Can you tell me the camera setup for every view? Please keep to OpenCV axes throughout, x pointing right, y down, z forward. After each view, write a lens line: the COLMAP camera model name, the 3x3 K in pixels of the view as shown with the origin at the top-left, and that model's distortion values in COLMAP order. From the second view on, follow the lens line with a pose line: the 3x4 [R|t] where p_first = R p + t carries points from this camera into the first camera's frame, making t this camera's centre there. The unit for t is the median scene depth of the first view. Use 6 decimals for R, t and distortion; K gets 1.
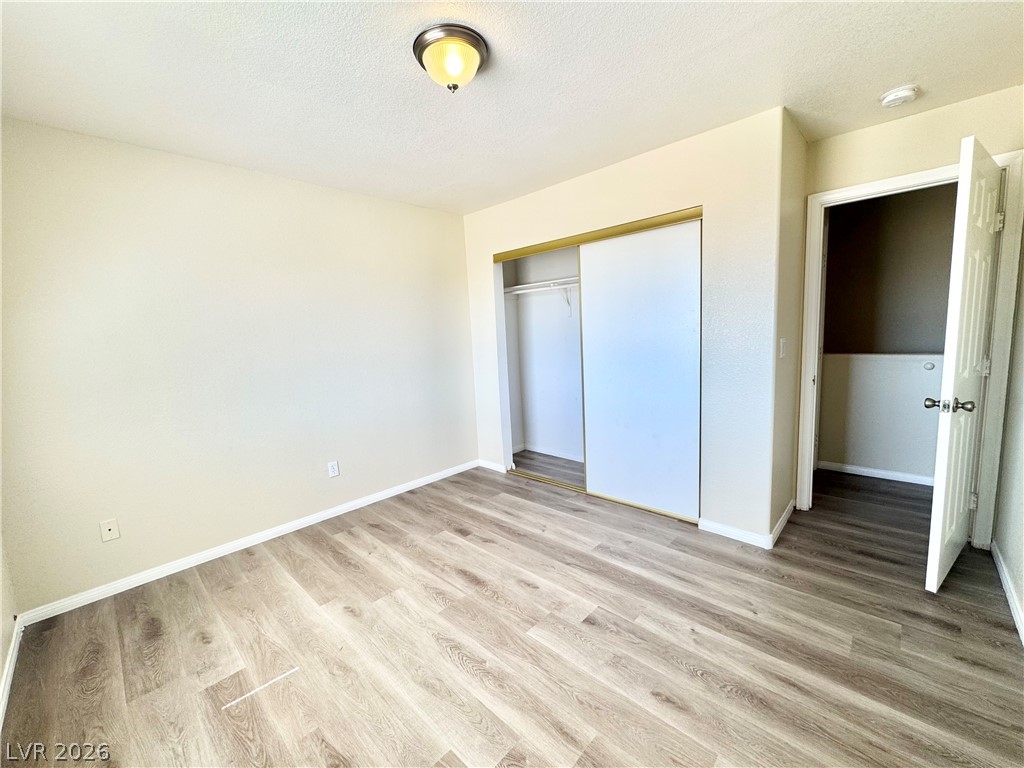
lens RADIAL K [[411.3, 0, 512.0], [0, 411.3, 384.0], [0, 0, 1]] dist [-0.001490, -0.000007]
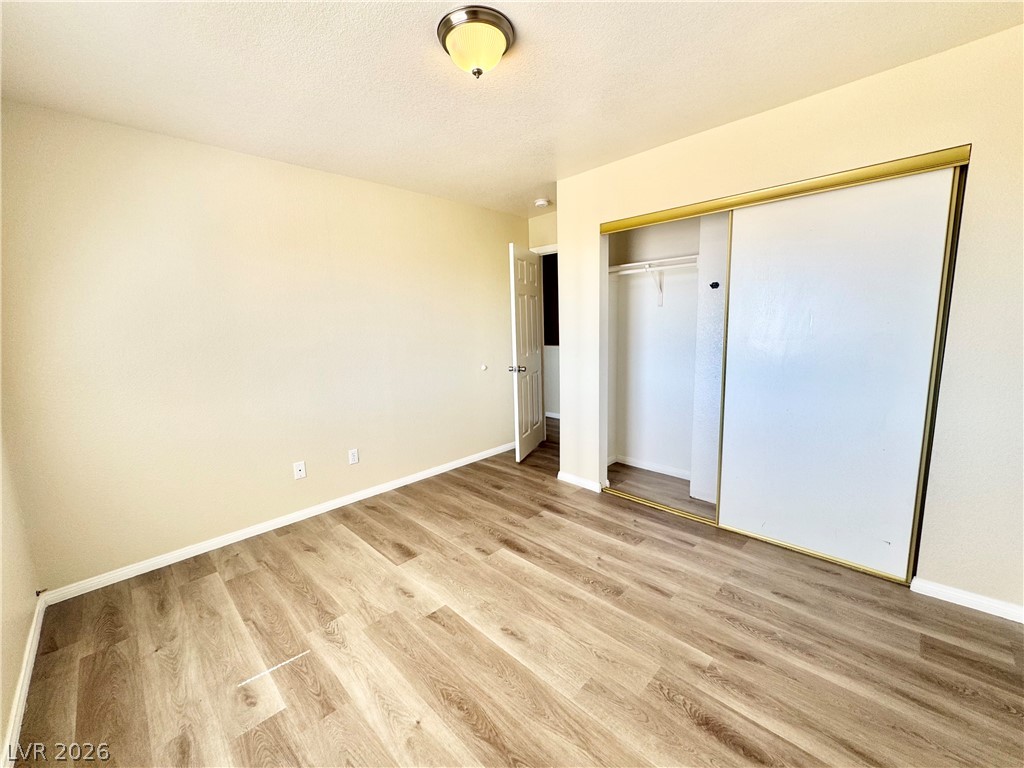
lens RADIAL K [[412.0, 0, 512.0], [0, 412.0, 384.0], [0, 0, 1]] dist [-0.001948, -0.004081]
pose [[0.999329, 0.029398, -0.021834, -0.184774], [-0.029018, 0.999425, 0.017550, -0.010556], [0.022338, -0.016905, 0.999608, 0.178650]]
